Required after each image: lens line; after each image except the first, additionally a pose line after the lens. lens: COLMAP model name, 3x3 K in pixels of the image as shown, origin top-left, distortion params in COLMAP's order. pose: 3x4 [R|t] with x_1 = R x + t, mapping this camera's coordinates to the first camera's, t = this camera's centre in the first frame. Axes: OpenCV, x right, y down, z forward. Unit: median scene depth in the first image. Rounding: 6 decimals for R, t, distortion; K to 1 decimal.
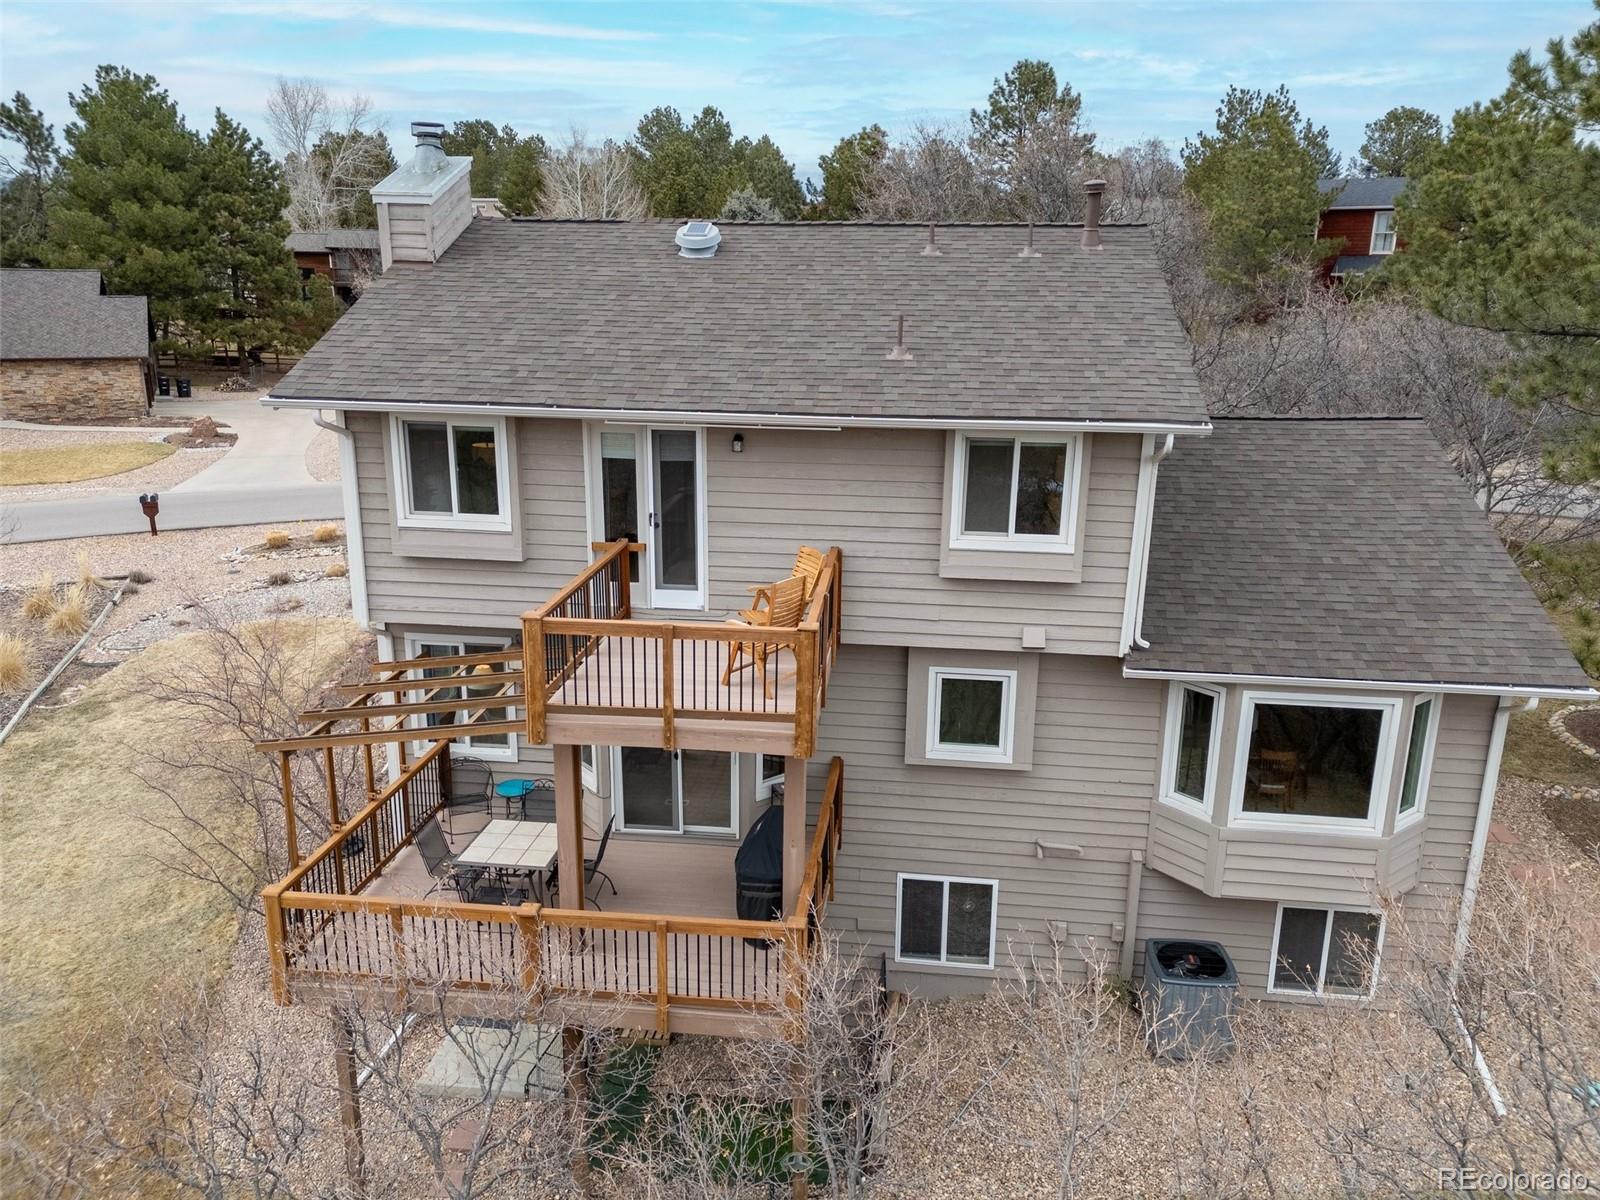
lens RADIAL K [[1158.1, 0, 804.7], [0, 1158.1, 593.5], [0, 0, 1]] dist [0.058711, -0.055607]
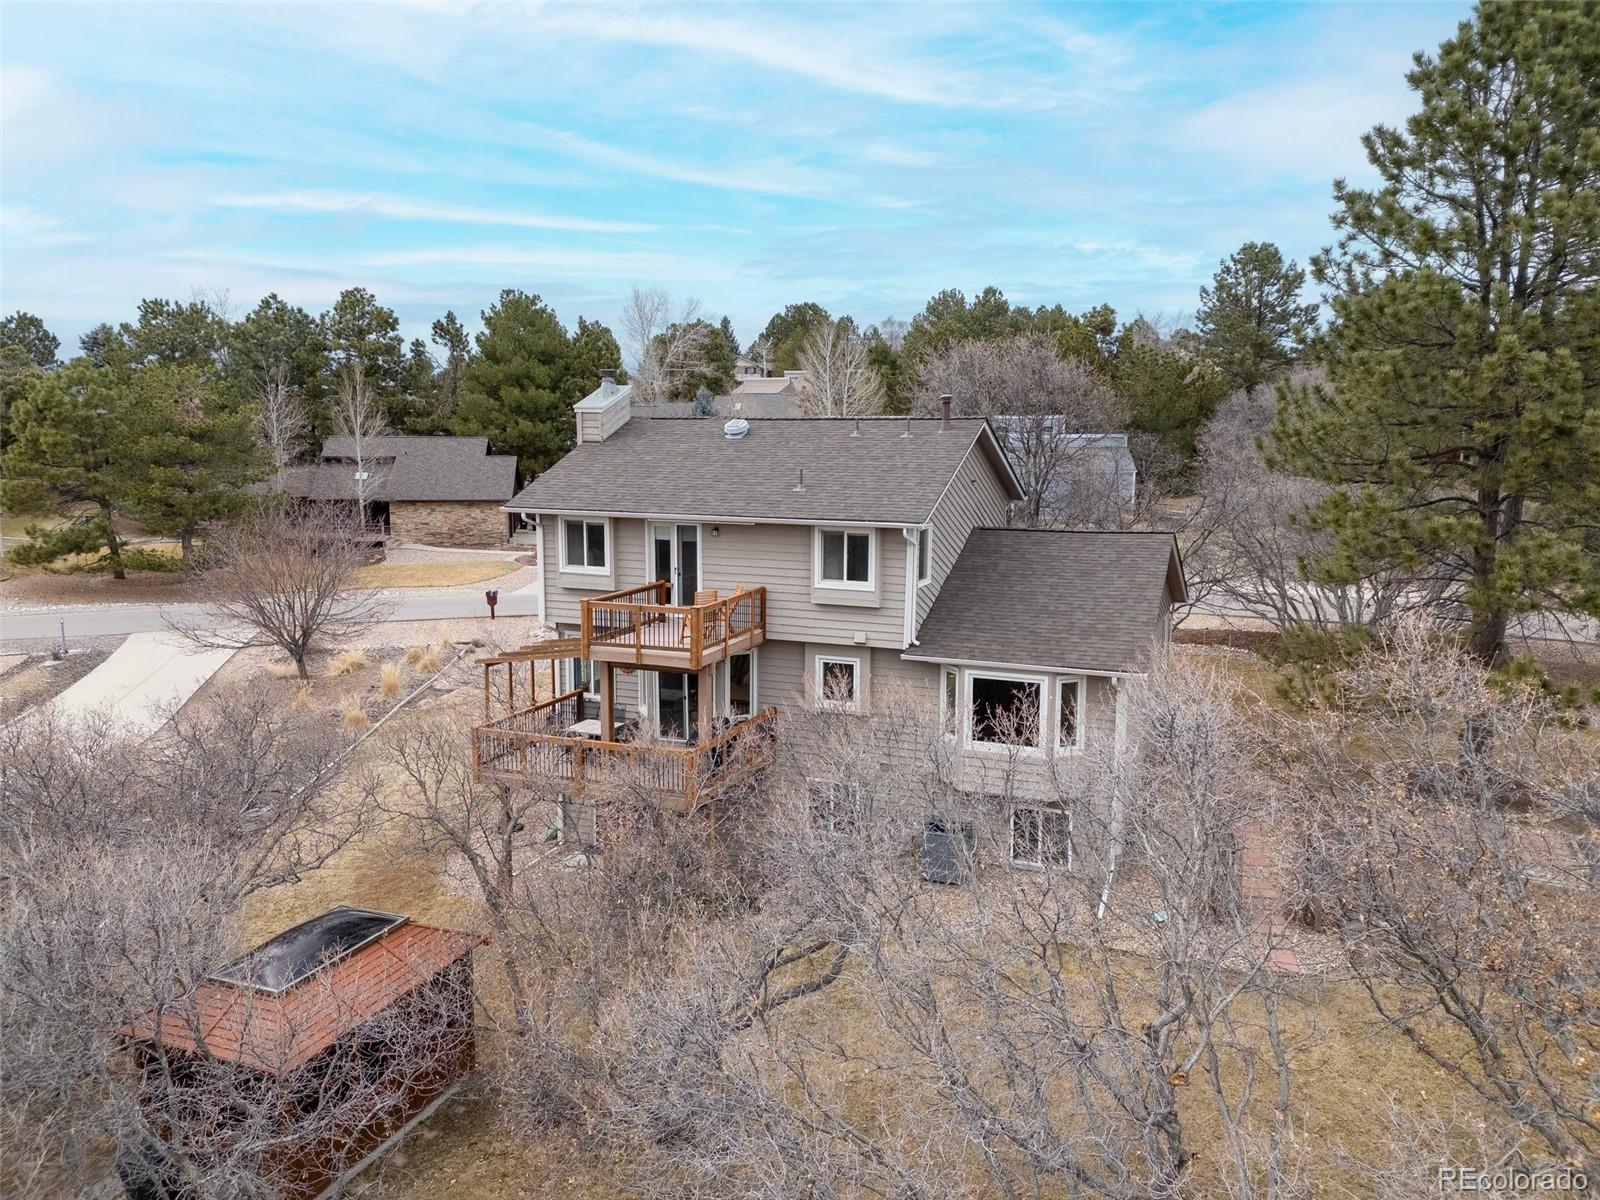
lens RADIAL K [[1158.1, 0, 804.7], [0, 1158.1, 593.5], [0, 0, 1]] dist [0.058711, -0.055607]
pose [[0.961721, 0.029289, -0.272461, 0.554409], [-0.063540, 0.991008, -0.117749, 0.173030], [0.266563, 0.130554, 0.954935, -0.725424]]
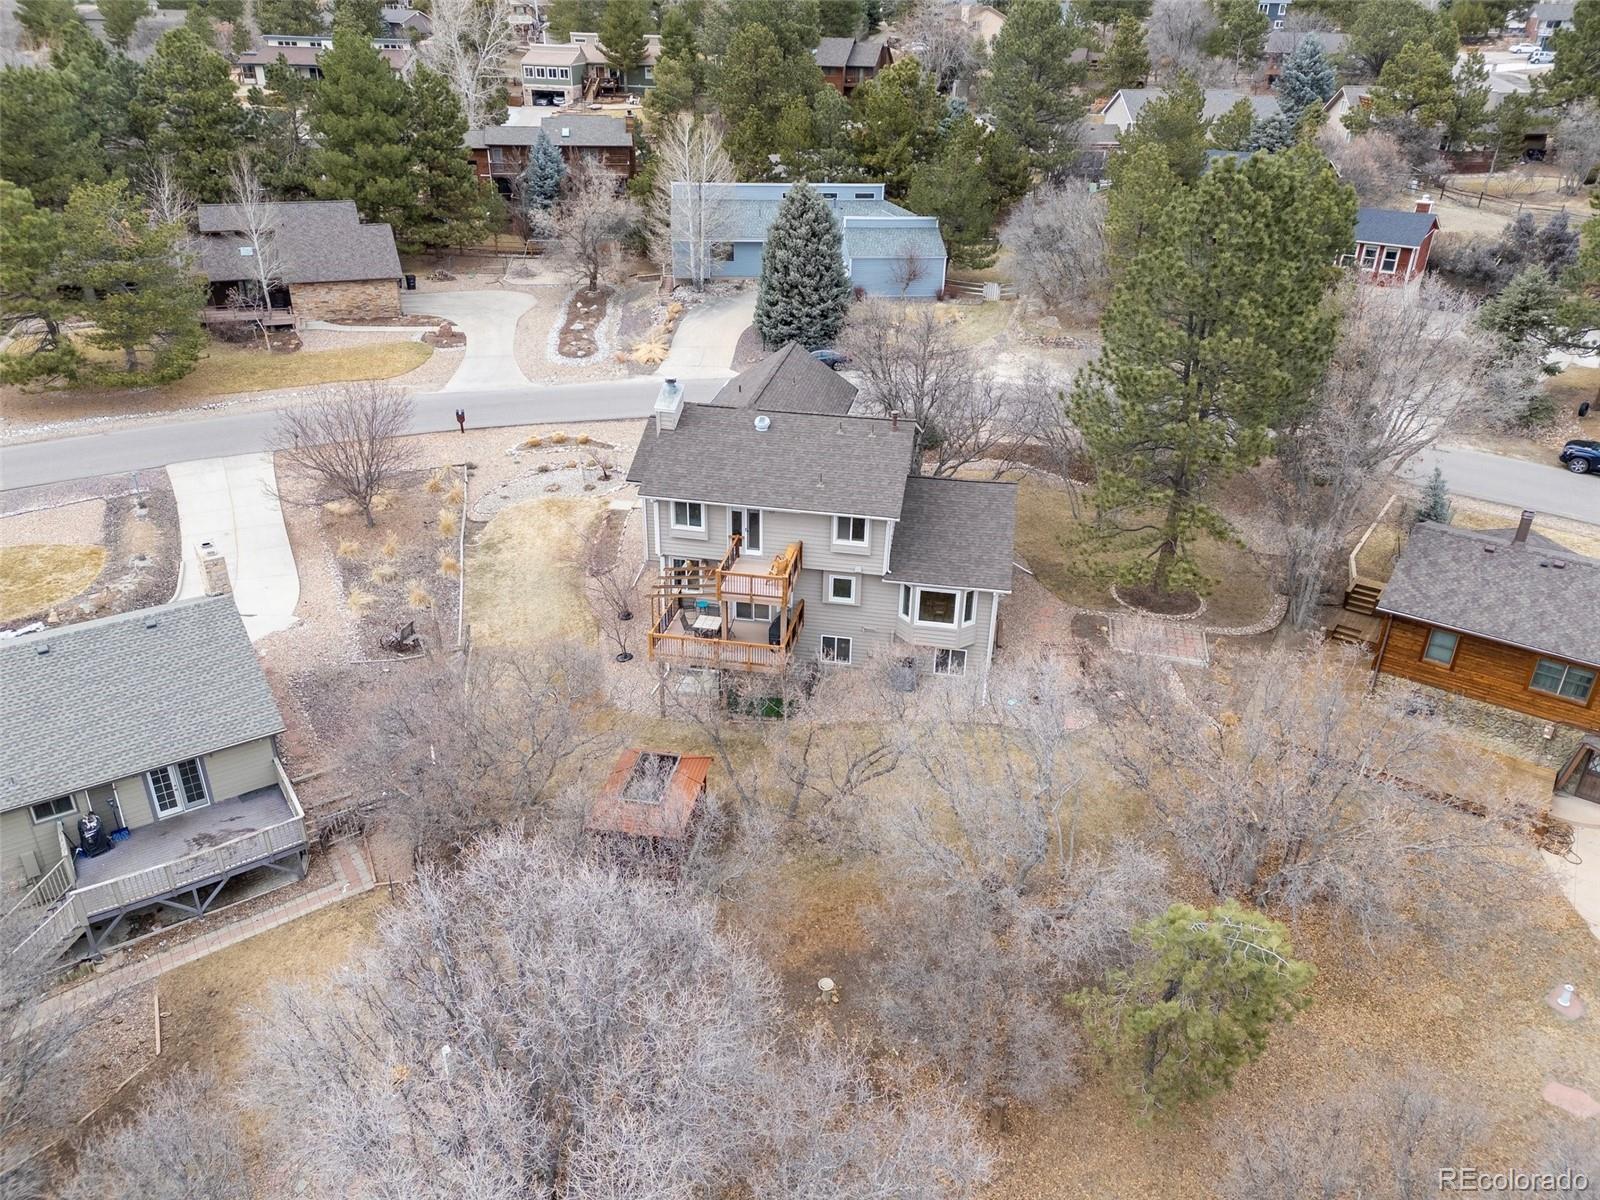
lens RADIAL K [[1158.1, 0, 804.7], [0, 1158.1, 593.5], [0, 0, 1]] dist [0.058711, -0.055607]
pose [[0.997745, 0.034999, -0.057277, 0.214771], [-0.022325, 0.977754, 0.208565, -0.535795], [0.063302, -0.206816, 0.976330, -2.100751]]
